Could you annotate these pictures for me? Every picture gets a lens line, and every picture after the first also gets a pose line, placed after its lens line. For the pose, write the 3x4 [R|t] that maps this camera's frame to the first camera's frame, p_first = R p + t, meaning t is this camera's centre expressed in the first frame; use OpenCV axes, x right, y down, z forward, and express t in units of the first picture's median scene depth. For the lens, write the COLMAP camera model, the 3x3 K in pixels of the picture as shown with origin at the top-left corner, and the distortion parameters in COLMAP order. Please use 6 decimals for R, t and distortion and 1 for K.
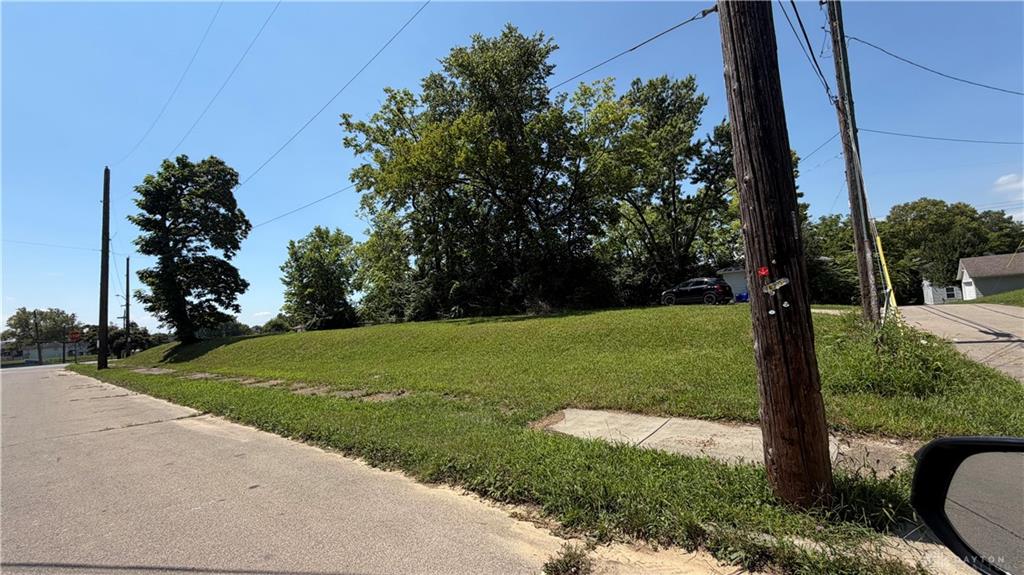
lens RADIAL K [[407.7, 0, 512.1], [0, 407.7, 284.5], [0, 0, 1]] dist [0.000970, 0.000094]
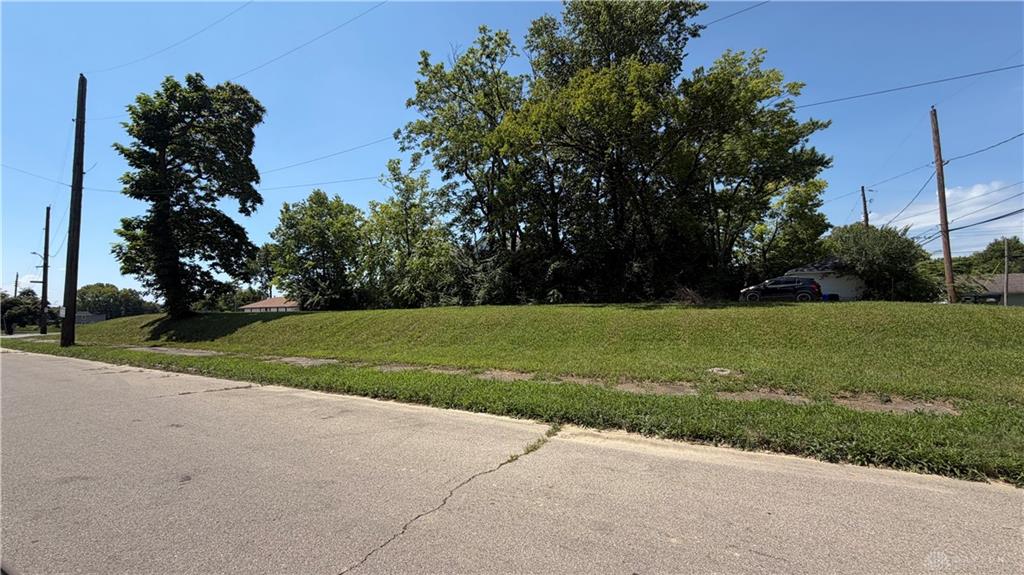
lens RADIAL K [[407.7, 0, 510.9], [0, 407.7, 283.5], [0, 0, 1]] dist [0.000970, 0.000094]
pose [[0.984789, 0.062649, 0.162067, -0.317211], [-0.064656, 0.997882, 0.007136, 0.034119], [-0.161277, -0.017506, 0.986754, 0.133375]]
